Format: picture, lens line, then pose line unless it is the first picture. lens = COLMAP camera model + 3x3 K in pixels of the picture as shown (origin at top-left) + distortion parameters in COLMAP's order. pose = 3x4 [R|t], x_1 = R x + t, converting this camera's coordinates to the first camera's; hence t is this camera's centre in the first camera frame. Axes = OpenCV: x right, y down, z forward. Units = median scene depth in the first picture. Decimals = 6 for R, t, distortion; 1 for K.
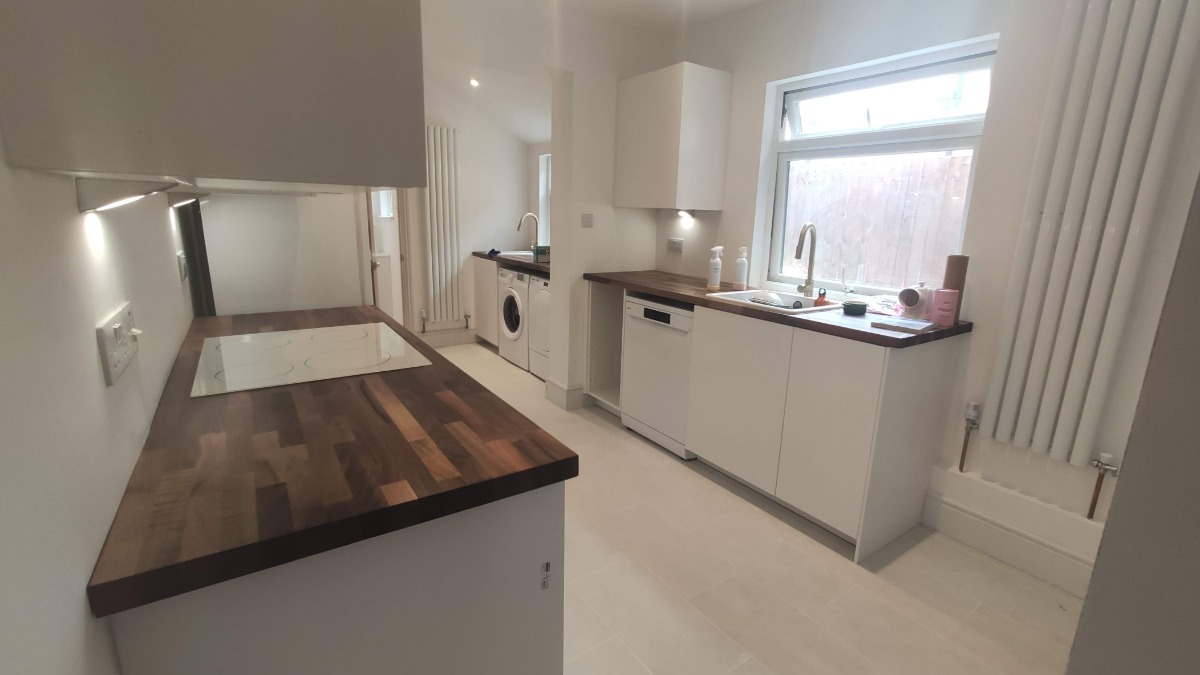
lens RADIAL K [[521.0, 0, 609.4], [0, 521.0, 333.0], [0, 0, 1]] dist [-0.015137, 0.000122]
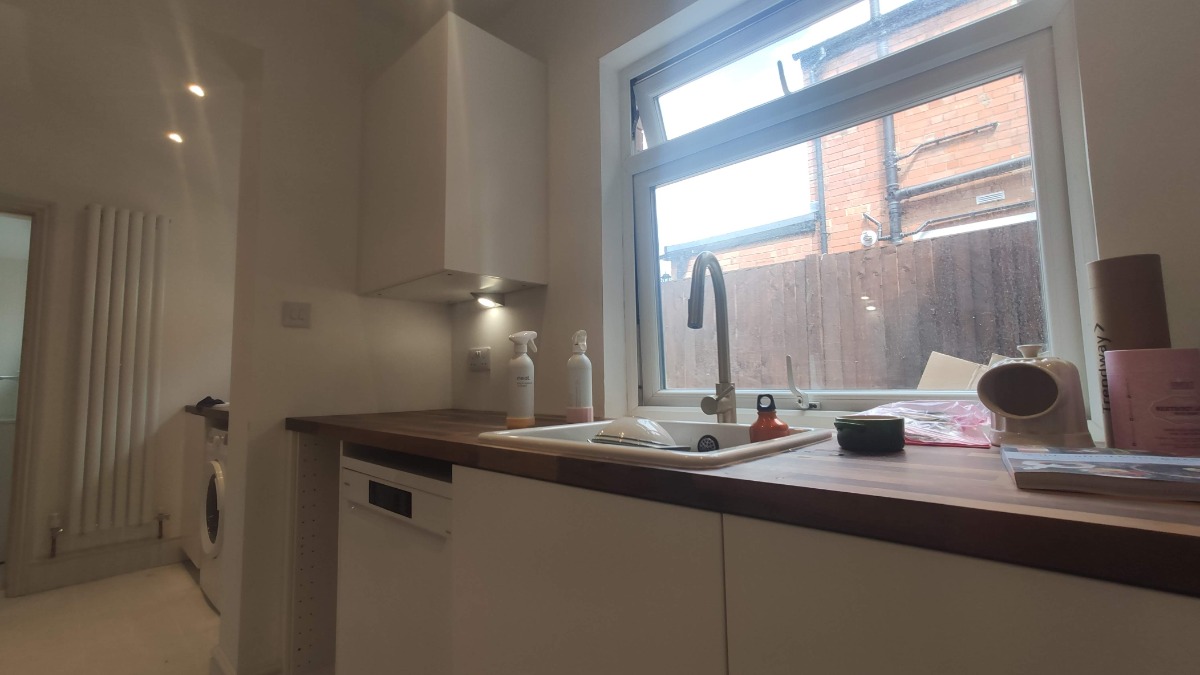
lens RADIAL K [[521.0, 0, 609.4], [0, 521.0, 333.0], [0, 0, 1]] dist [-0.015137, 0.000122]
pose [[0.977037, -0.027830, 0.211245, 0.178589], [0.091048, 0.950889, -0.295840, -0.019953], [-0.192637, 0.308280, 0.931587, 0.536841]]
